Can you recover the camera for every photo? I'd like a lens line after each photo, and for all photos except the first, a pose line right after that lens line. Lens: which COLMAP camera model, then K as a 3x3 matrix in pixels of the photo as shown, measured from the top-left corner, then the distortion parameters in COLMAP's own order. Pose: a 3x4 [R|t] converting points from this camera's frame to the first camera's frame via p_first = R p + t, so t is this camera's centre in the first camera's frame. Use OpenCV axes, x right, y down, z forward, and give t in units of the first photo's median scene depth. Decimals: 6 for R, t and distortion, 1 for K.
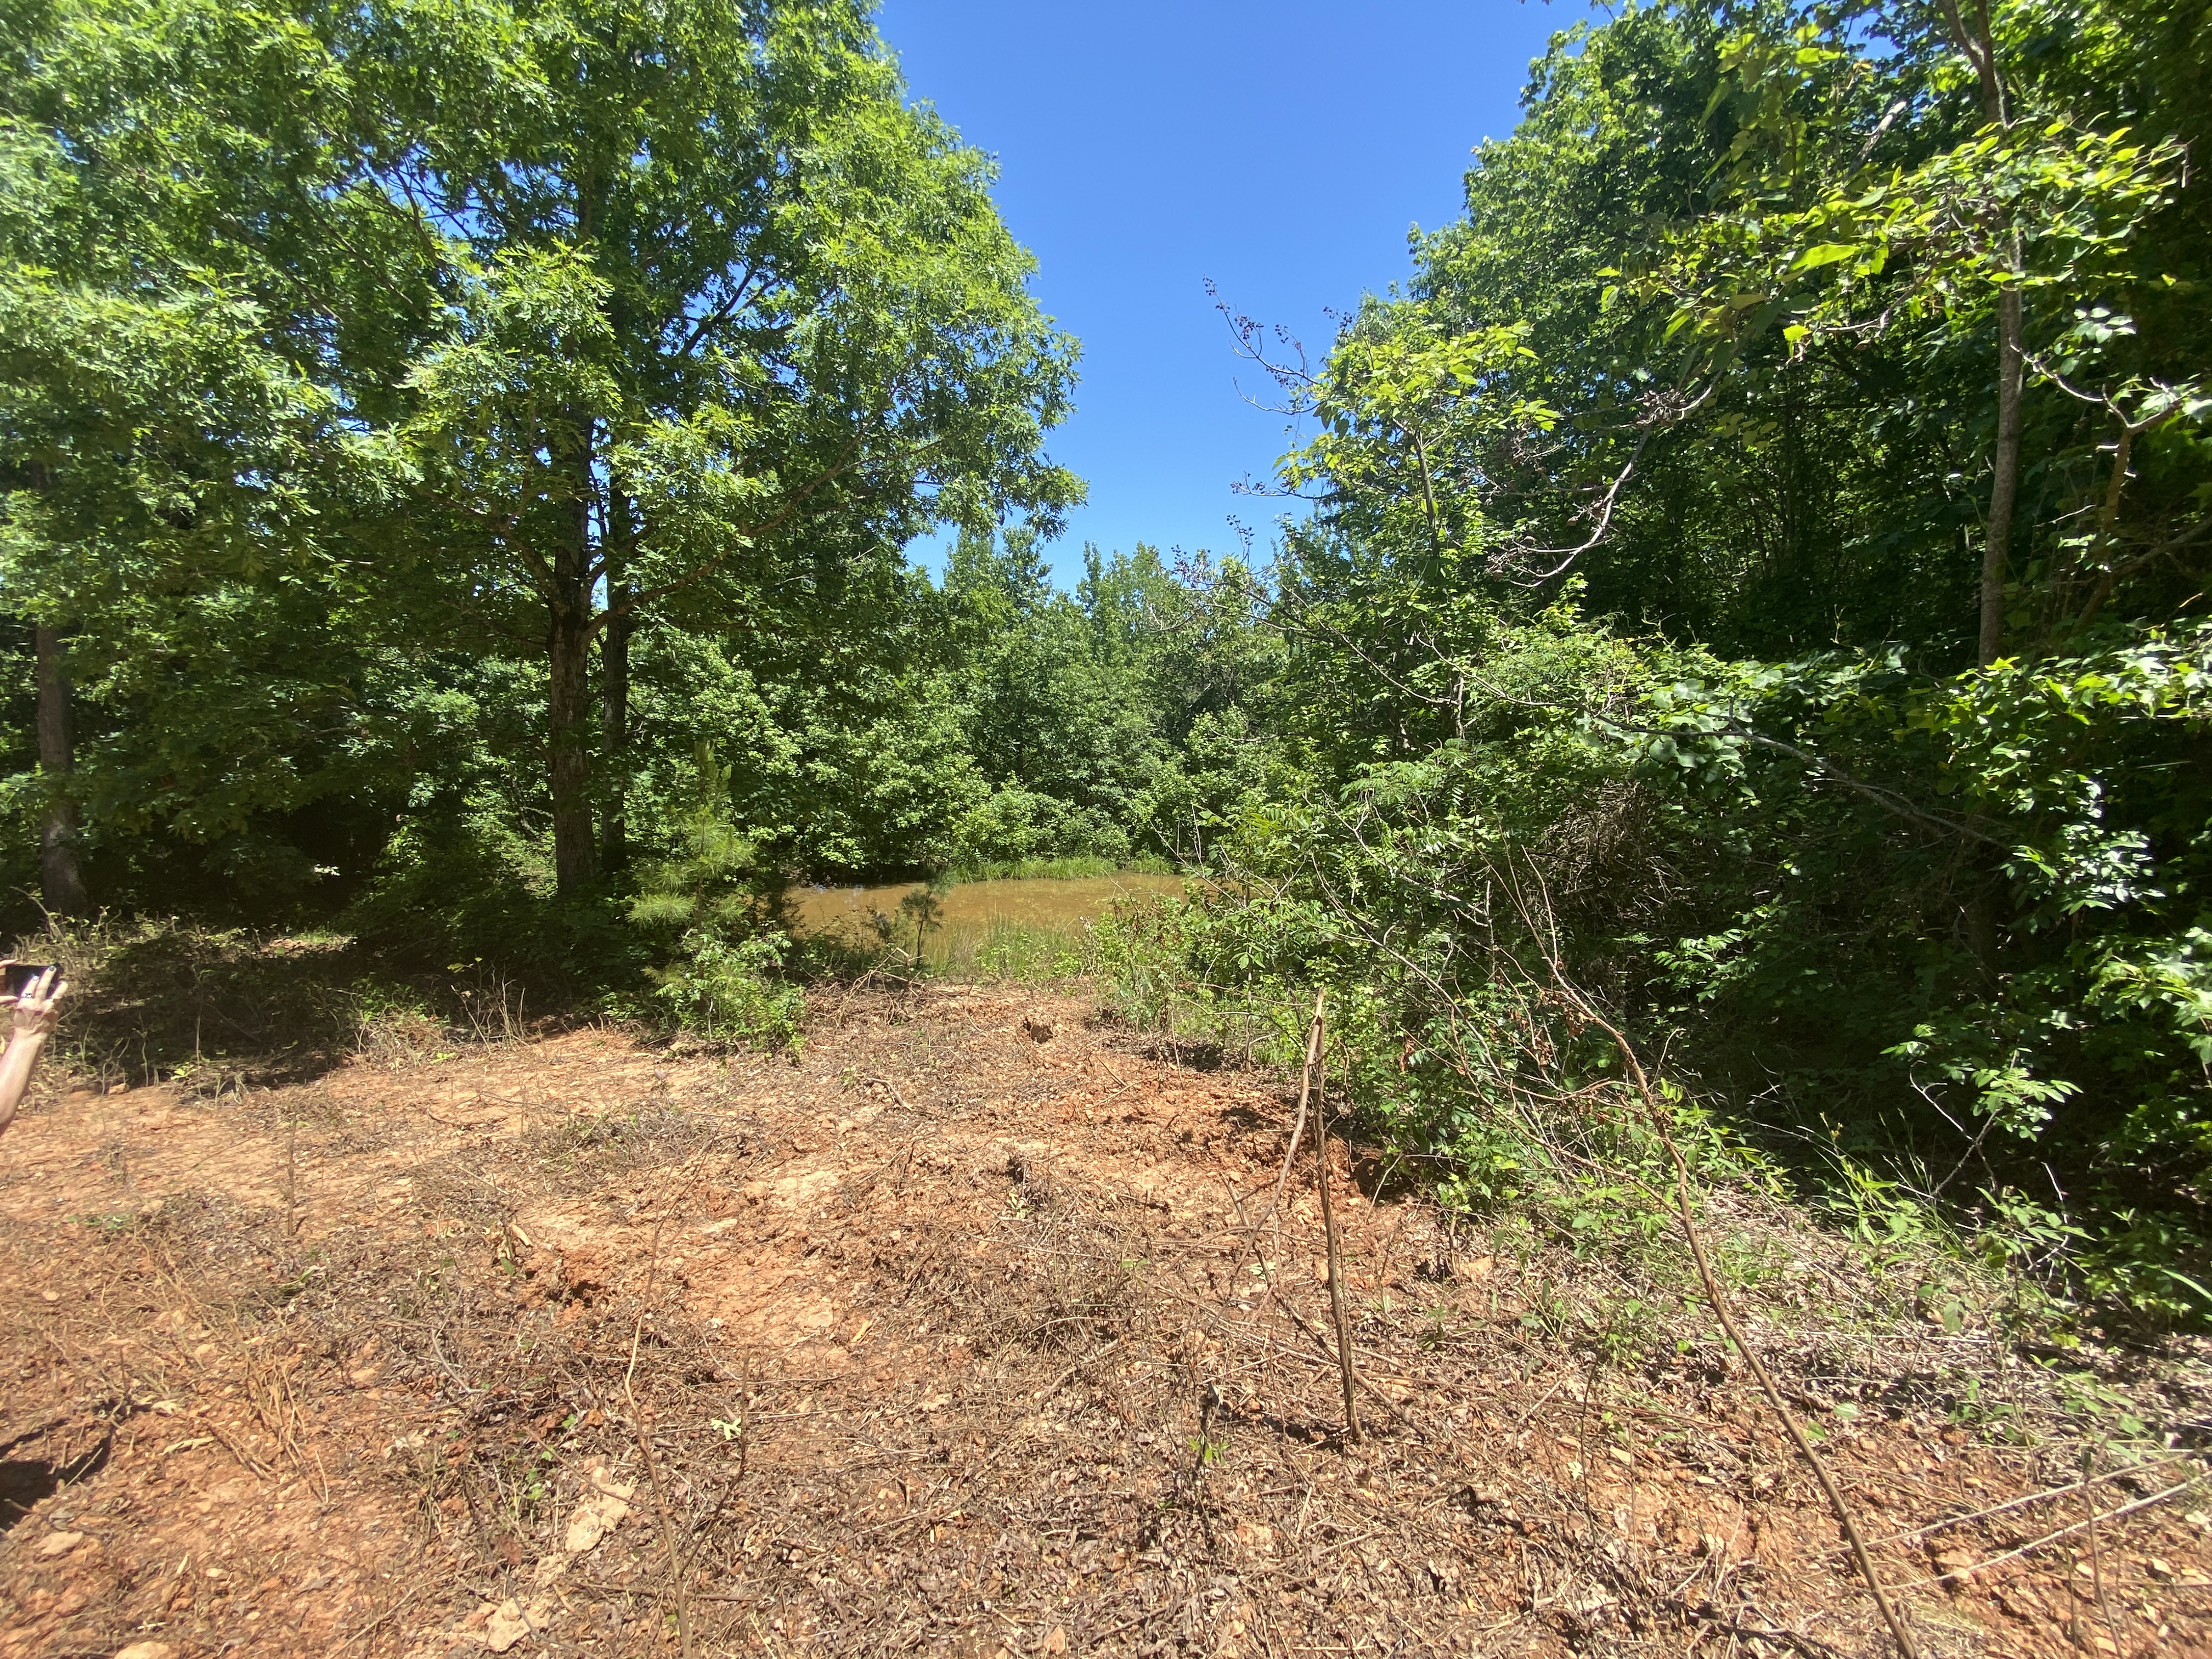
lens RADIAL K [[880.8, 0, 1088.5], [0, 880.8, 817.6], [0, 0, 1]] dist [-0.033569, -0.000871]
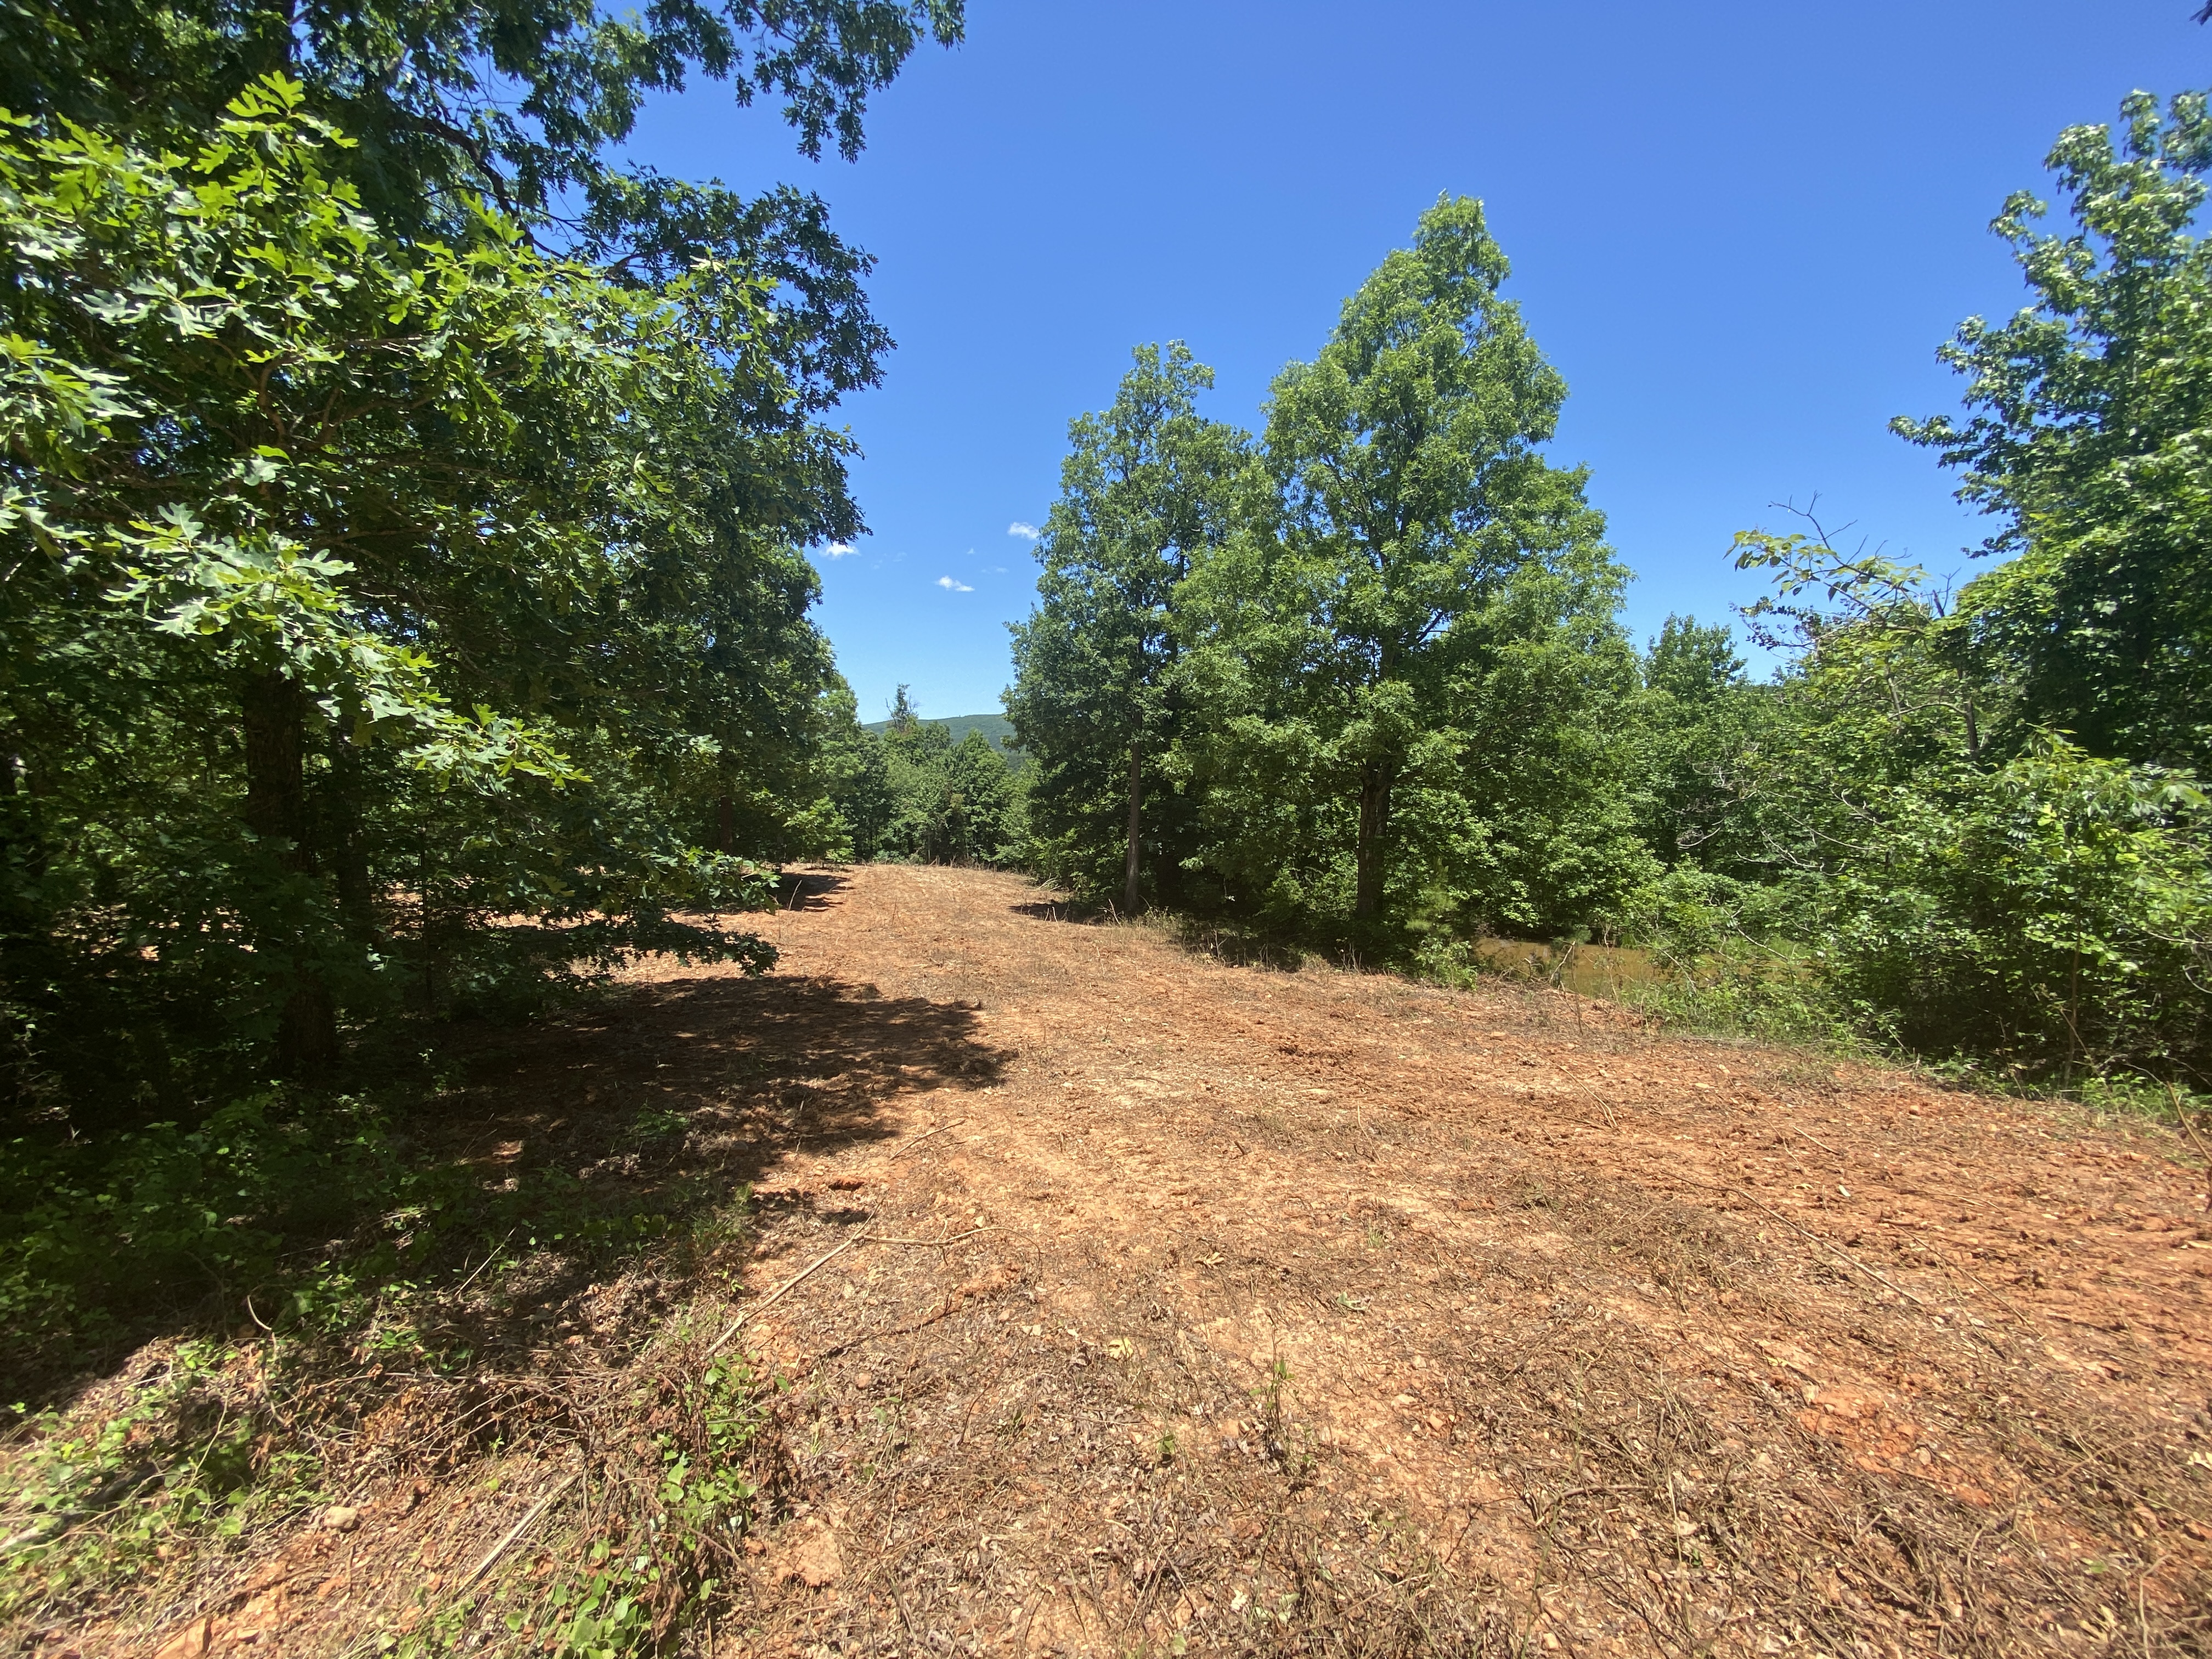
lens RADIAL K [[880.8, 0, 1126.1], [0, 880.8, 829.1], [0, 0, 1]] dist [-0.033569, -0.000871]
pose [[0.750948, 0.024757, -0.659897, 0.125443], [-0.059377, 0.997781, -0.030136, -0.010540], [0.657686, 0.061813, 0.750752, -0.341081]]
